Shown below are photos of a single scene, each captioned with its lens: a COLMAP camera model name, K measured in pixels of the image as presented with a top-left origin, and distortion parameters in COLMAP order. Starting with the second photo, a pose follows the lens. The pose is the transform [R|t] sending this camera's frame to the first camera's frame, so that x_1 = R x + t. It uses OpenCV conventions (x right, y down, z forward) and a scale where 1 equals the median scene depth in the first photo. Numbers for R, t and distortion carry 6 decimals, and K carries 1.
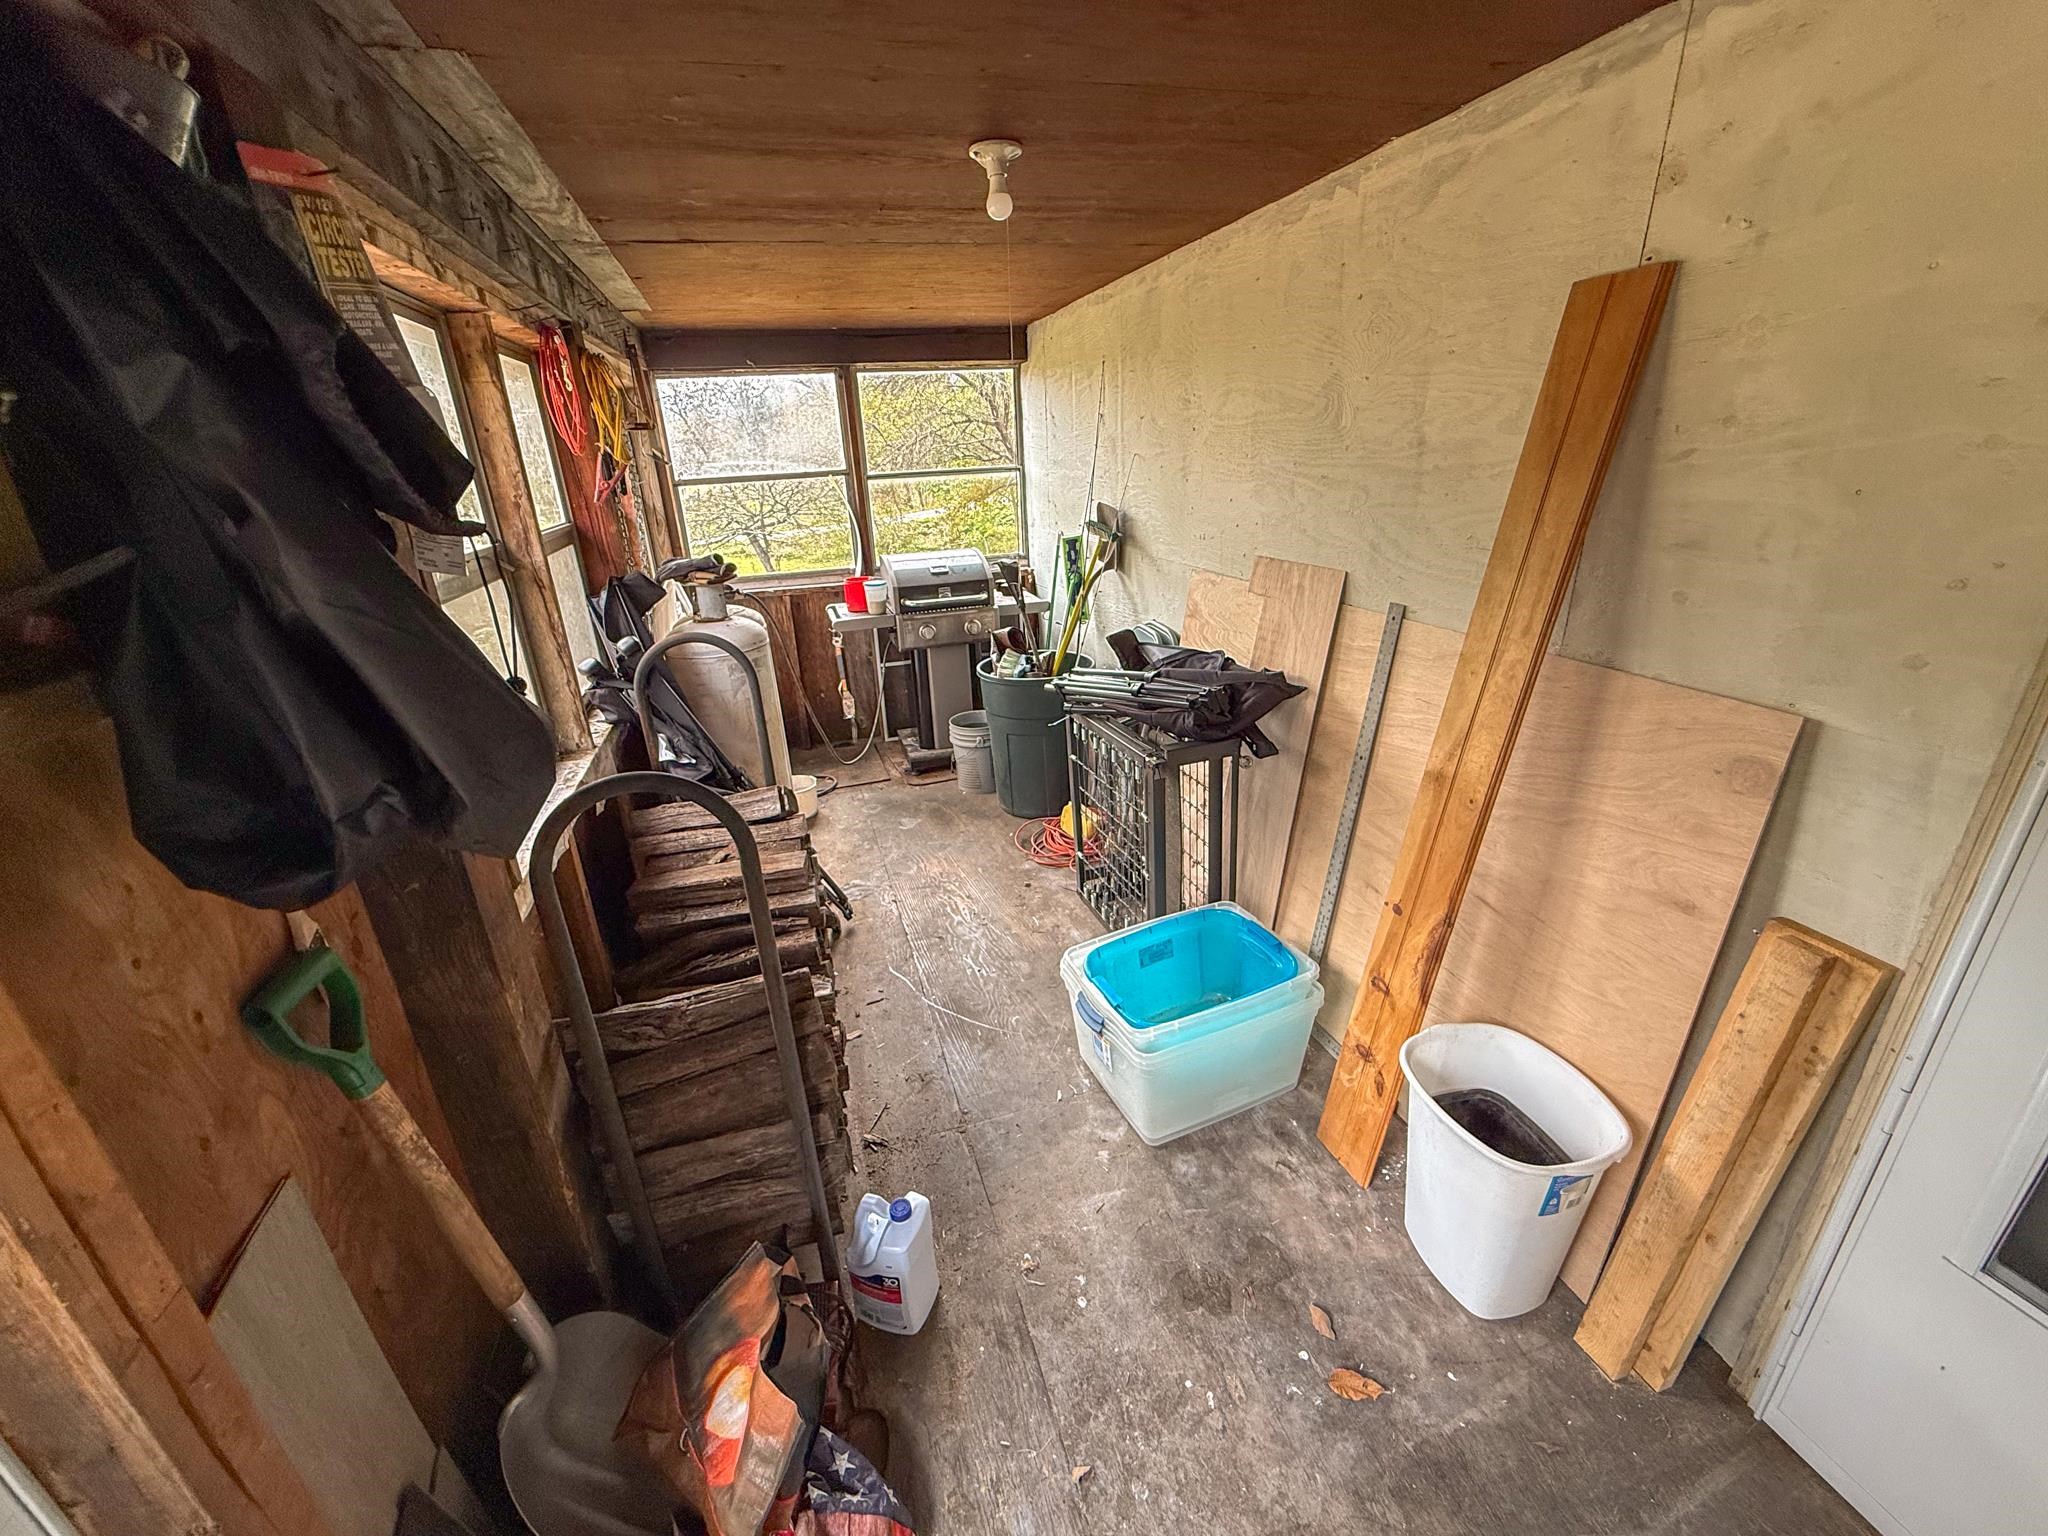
lens RADIAL K [[821.4, 0, 1024.3], [0, 821.4, 772.5], [0, 0, 1]] dist [0.001198, 0.000057]
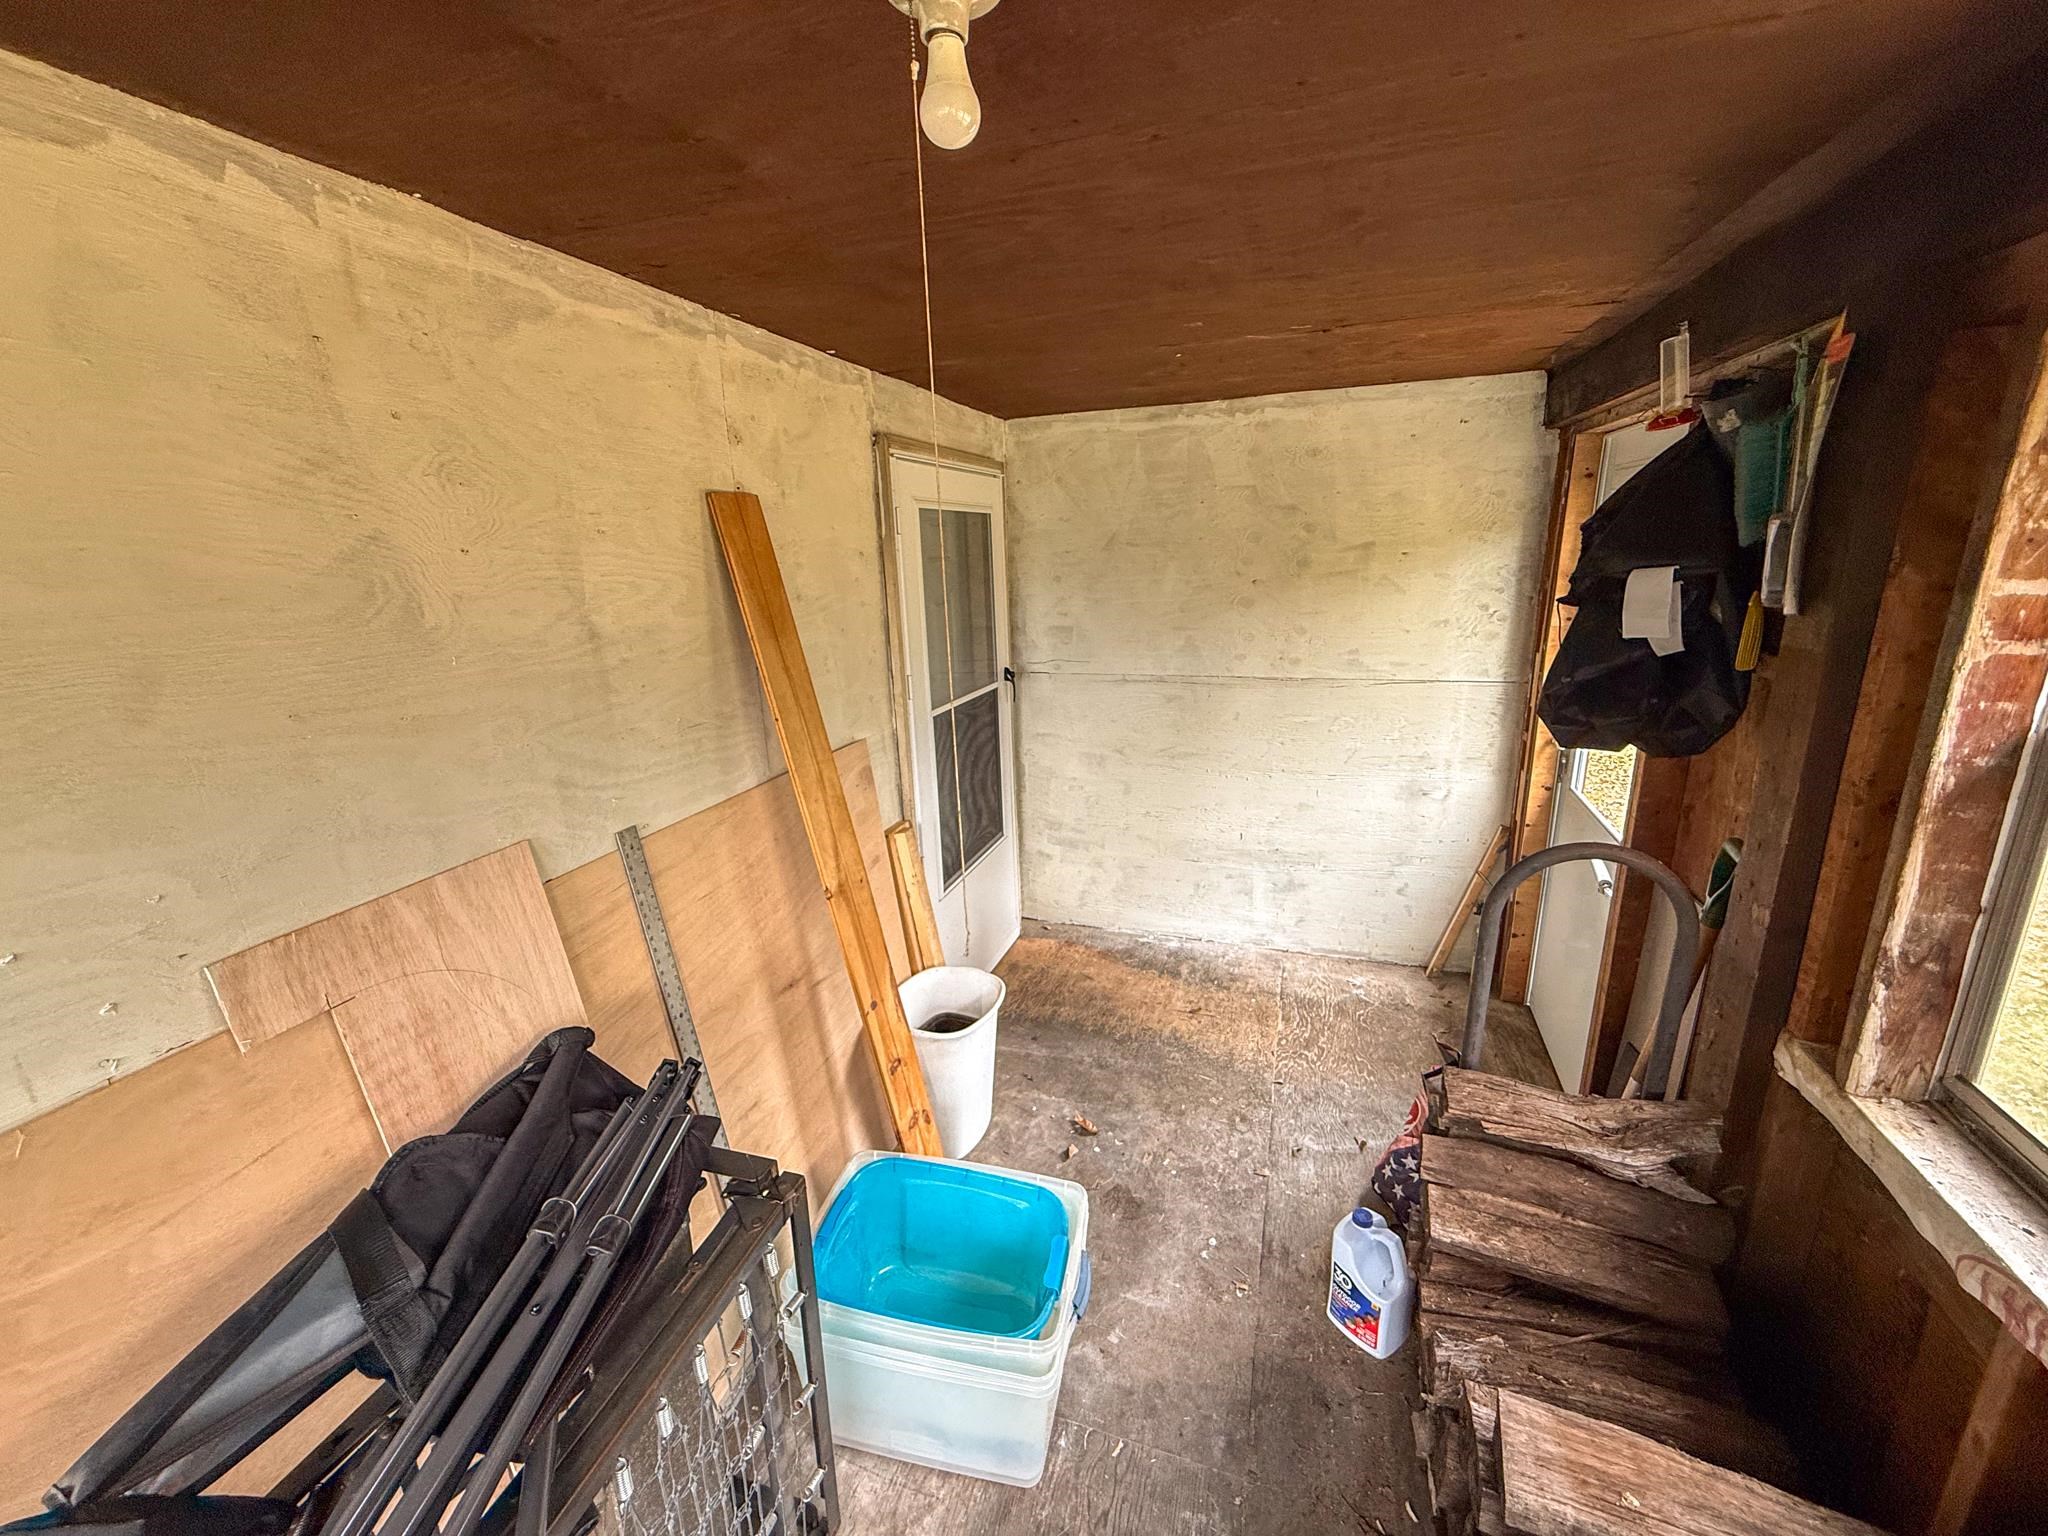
lens RADIAL K [[821.4, 0, 1023.8], [0, 821.4, 767.1], [0, 0, 1]] dist [0.001198, 0.000057]
pose [[-0.809988, -0.087306, 0.579912, -0.318025], [0.275464, 0.816339, 0.507652, -0.585002], [-0.517726, 0.570937, -0.637174, 1.361346]]
